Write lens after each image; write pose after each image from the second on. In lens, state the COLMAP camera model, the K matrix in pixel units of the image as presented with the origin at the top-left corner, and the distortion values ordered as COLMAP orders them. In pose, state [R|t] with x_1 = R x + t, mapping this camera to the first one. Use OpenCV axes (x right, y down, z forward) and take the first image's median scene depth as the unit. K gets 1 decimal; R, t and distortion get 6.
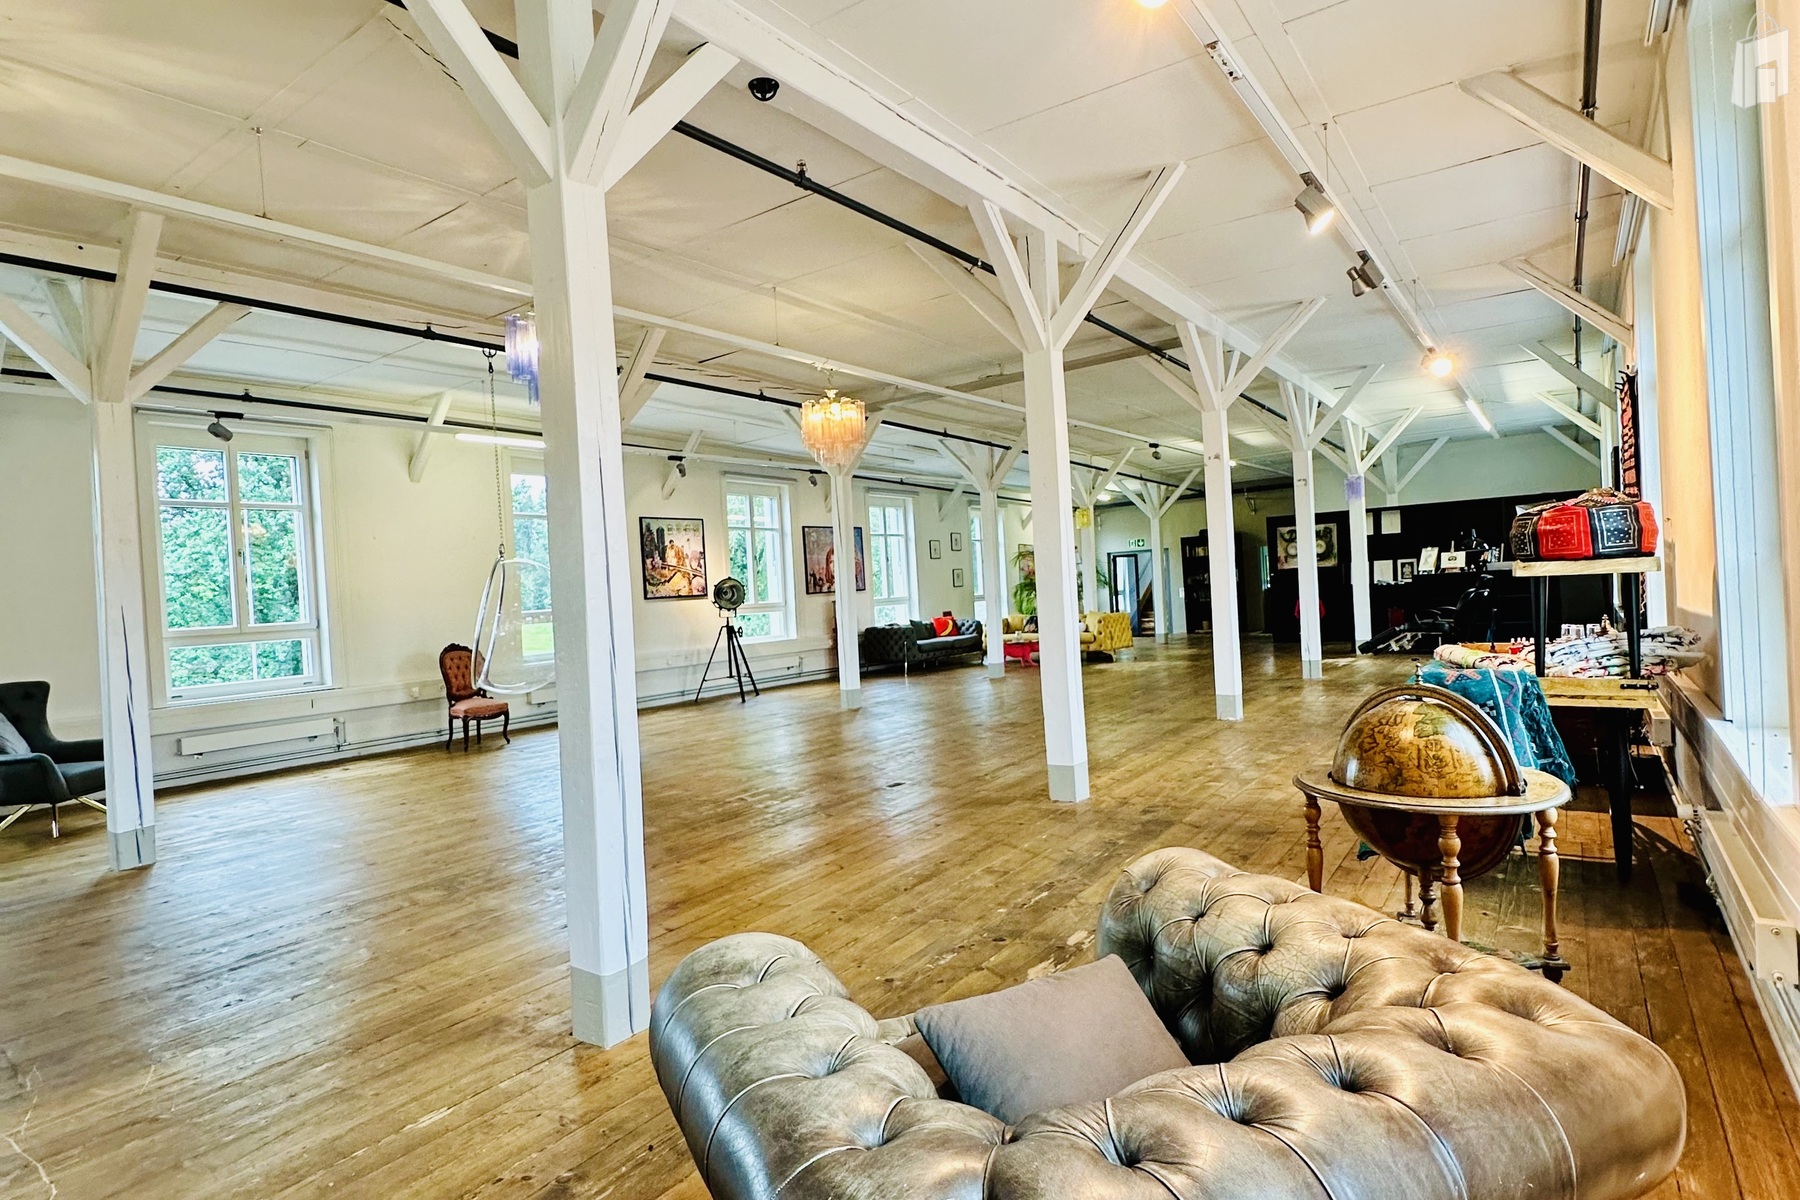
lens RADIAL K [[959.6, 0, 900.0], [0, 959.6, 600.0], [0, 0, 1]] dist [-0.001831, 0.000329]
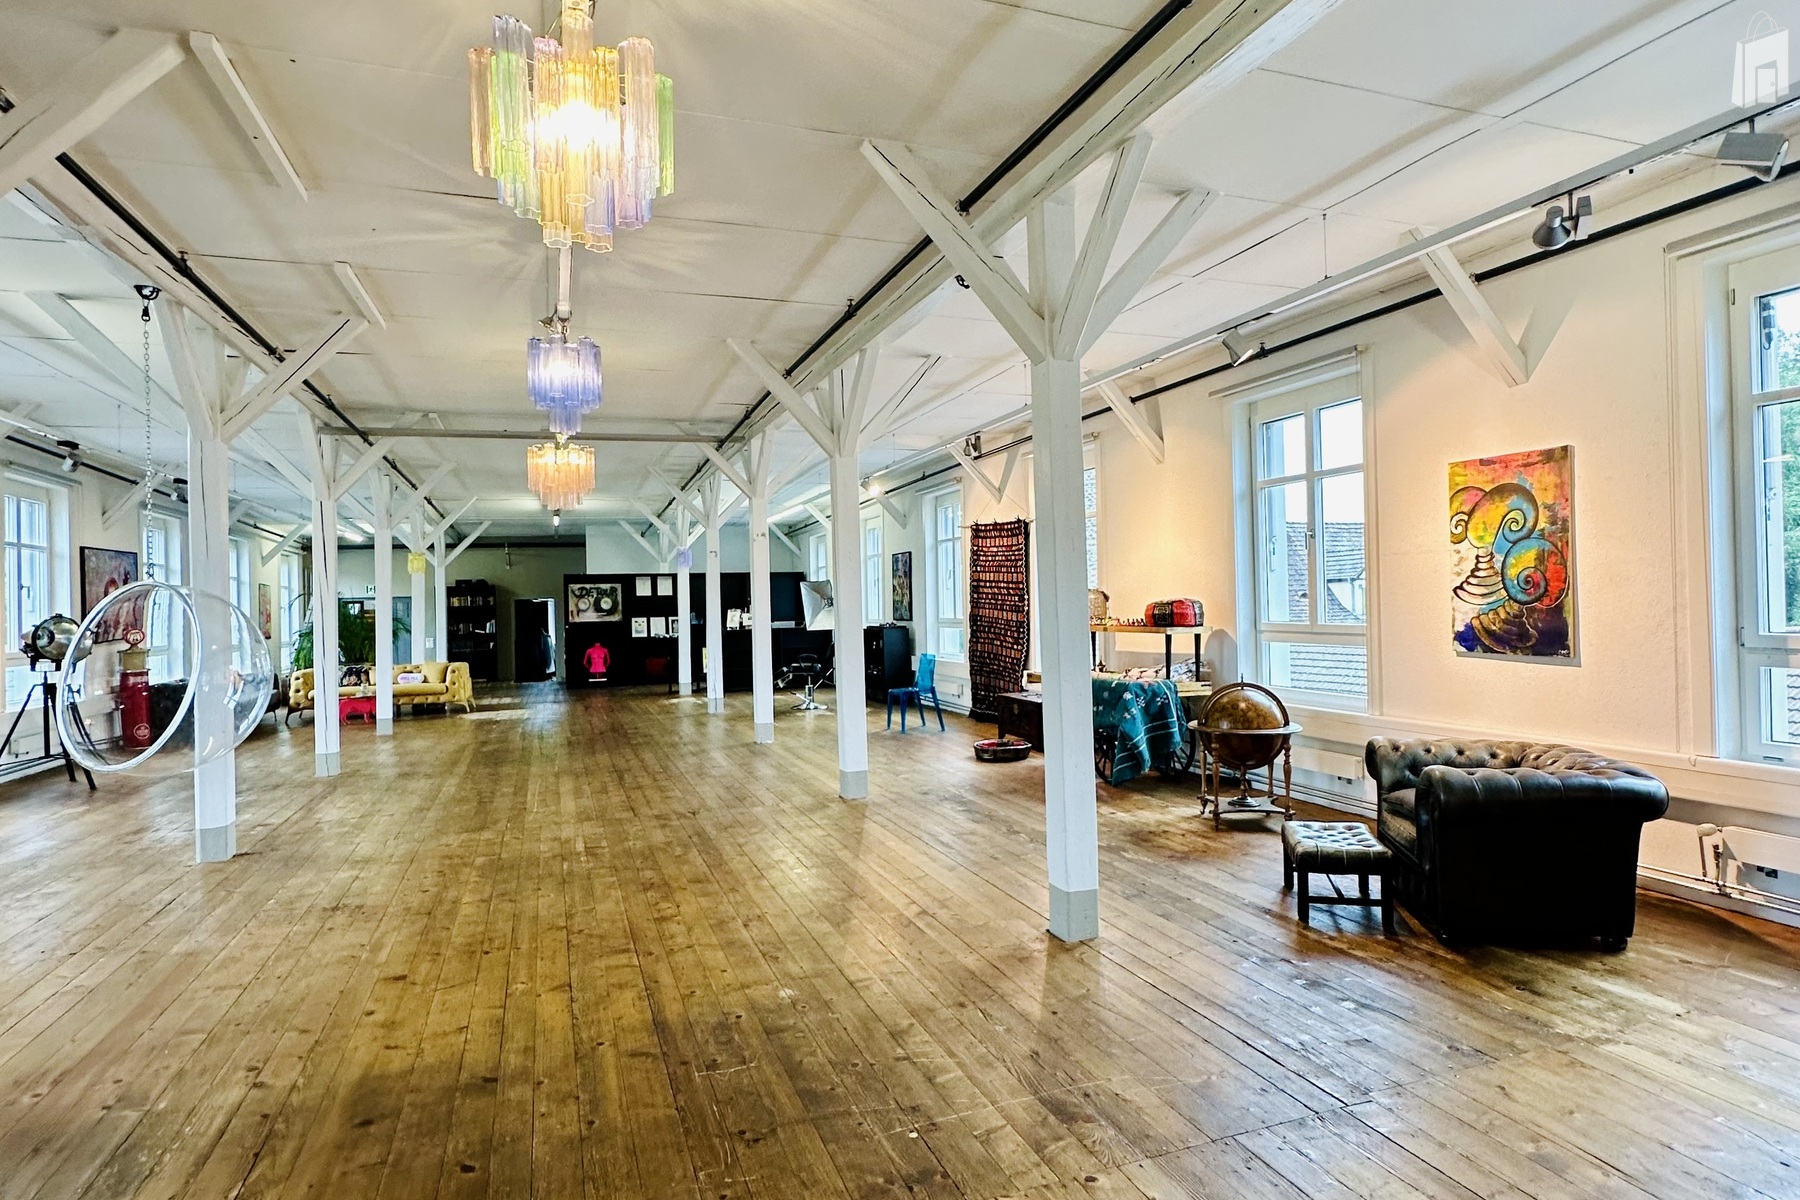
lens RADIAL K [[959.6, 0, 900.0], [0, 959.6, 600.0], [0, 0, 1]] dist [-0.001831, 0.000329]
pose [[0.571625, 0.043986, 0.819335, -0.309217], [0.001076, 0.998521, -0.054356, 0.002909], [-0.820514, 0.031953, 0.570733, 0.066167]]
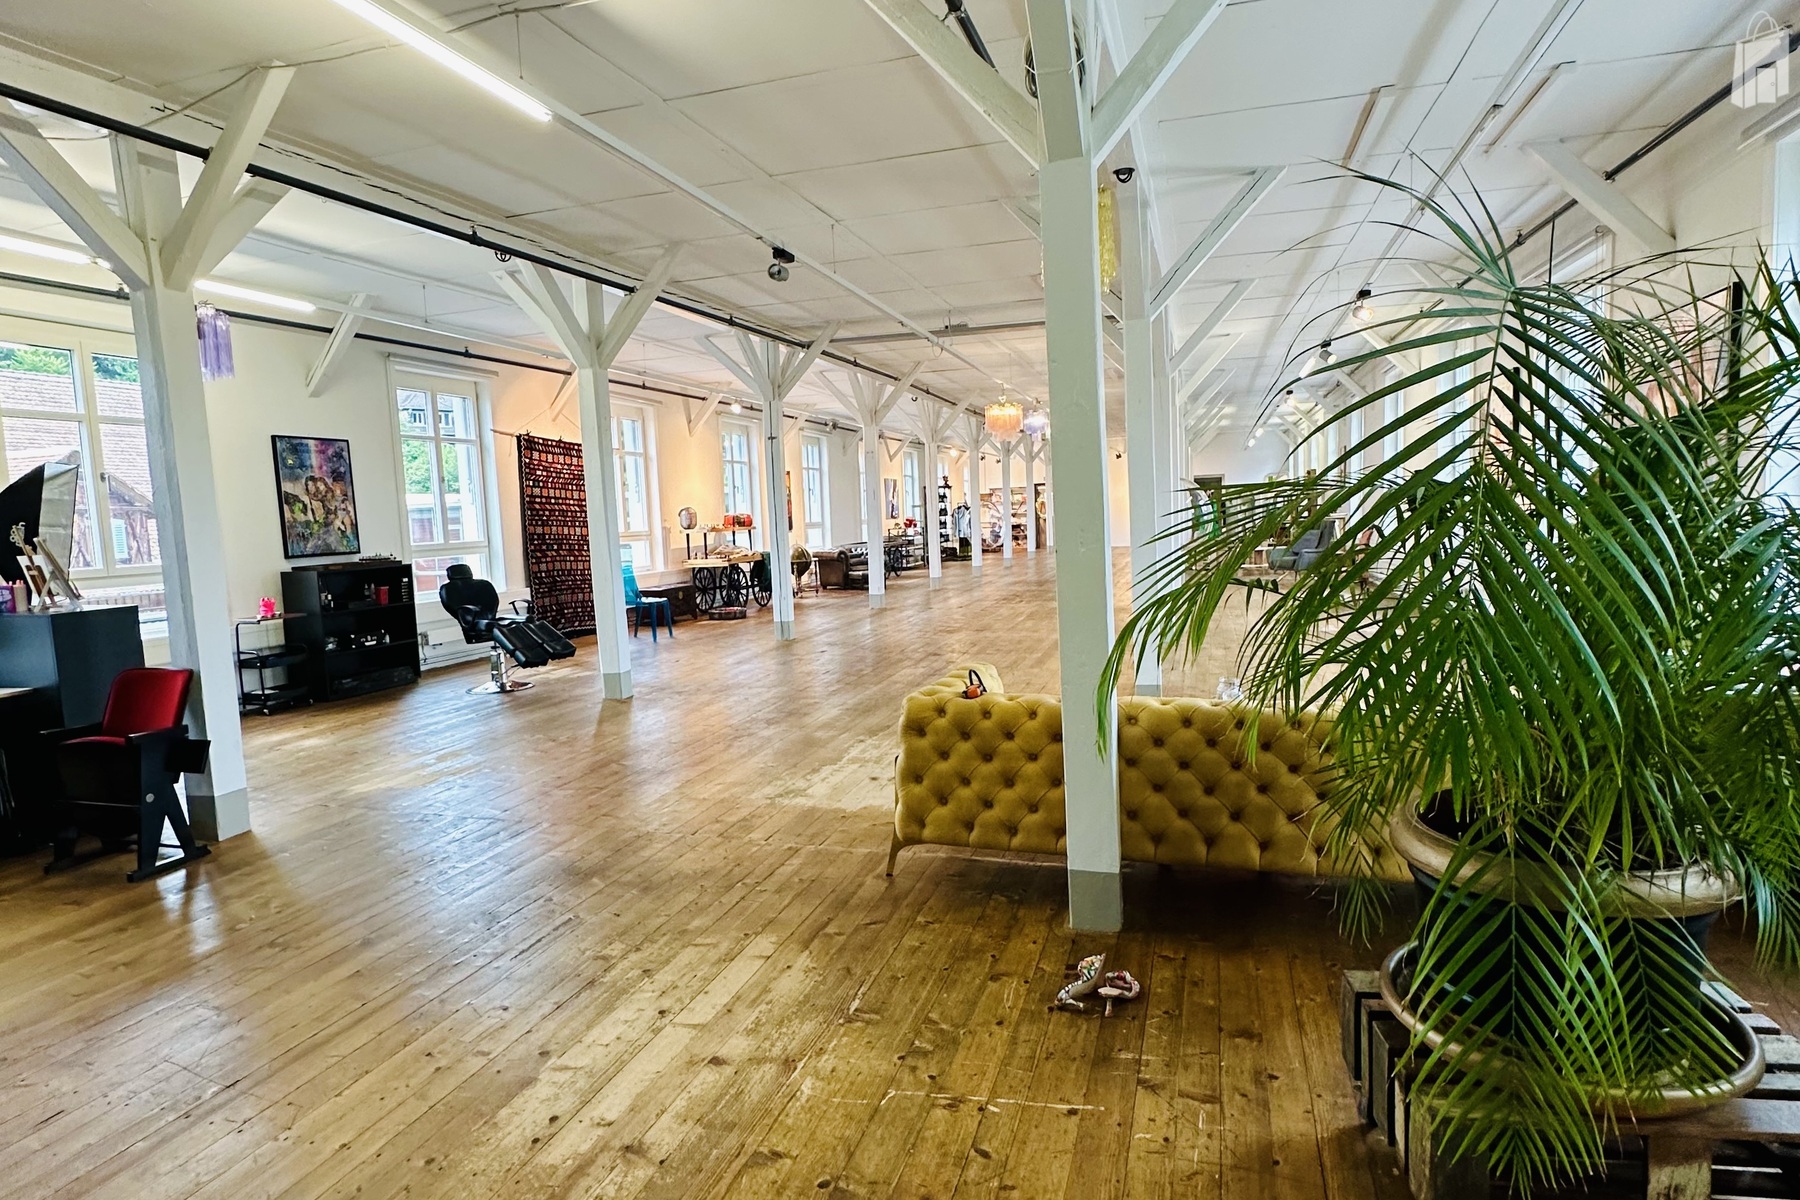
lens RADIAL K [[959.6, 0, 900.0], [0, 959.6, 600.0], [0, 0, 1]] dist [-0.001831, 0.000329]
pose [[-0.949281, 0.128026, -0.287186, 0.294121], [0.098394, 0.988434, 0.115401, -0.032422], [0.298638, 0.081291, -0.950898, 1.187733]]
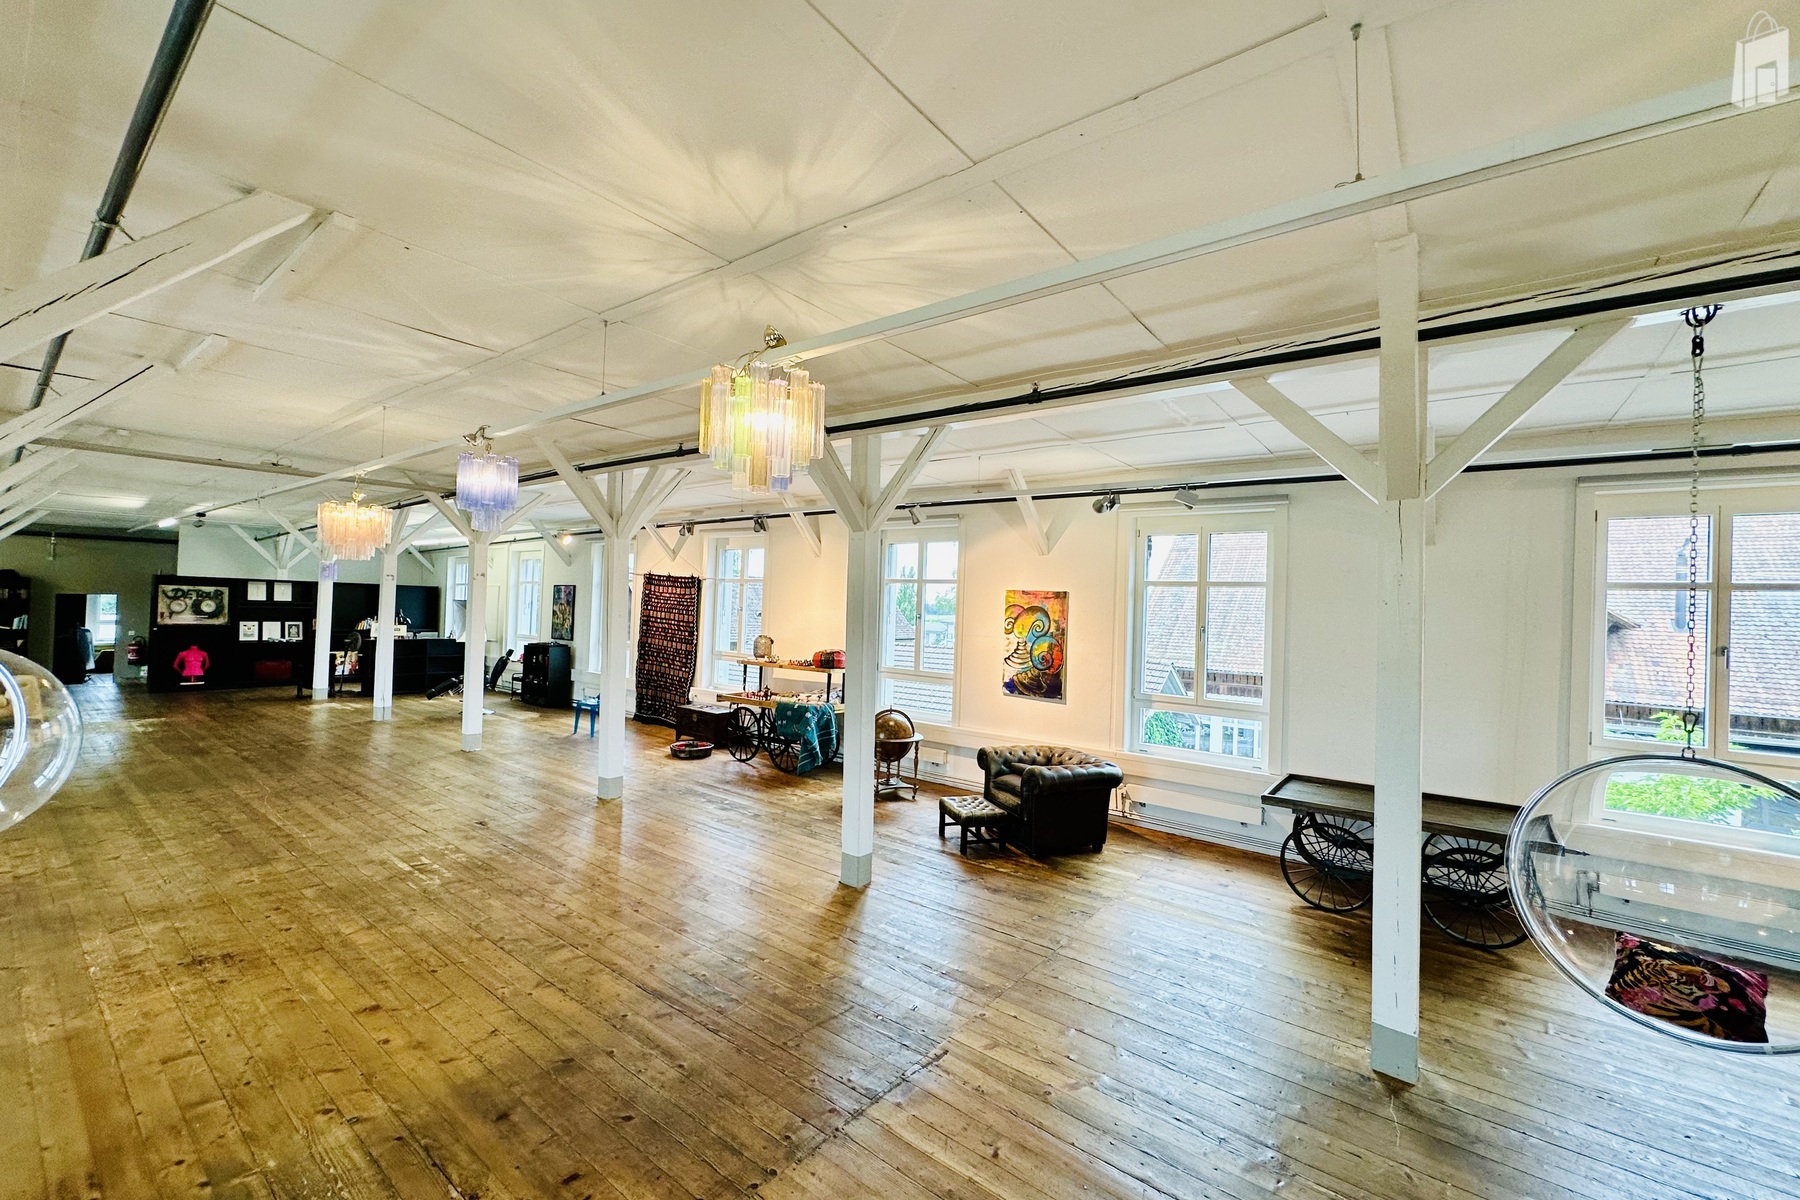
lens RADIAL K [[720.3, 0, 900.0], [0, 720.3, 600.0], [0, 0, 1]] dist [-0.000913, 0.000264]
pose [[0.042340, 0.070220, 0.996633, -0.393522], [-0.024045, 0.997310, -0.069246, -0.024448], [-0.998814, -0.021032, 0.043914, 0.150898]]
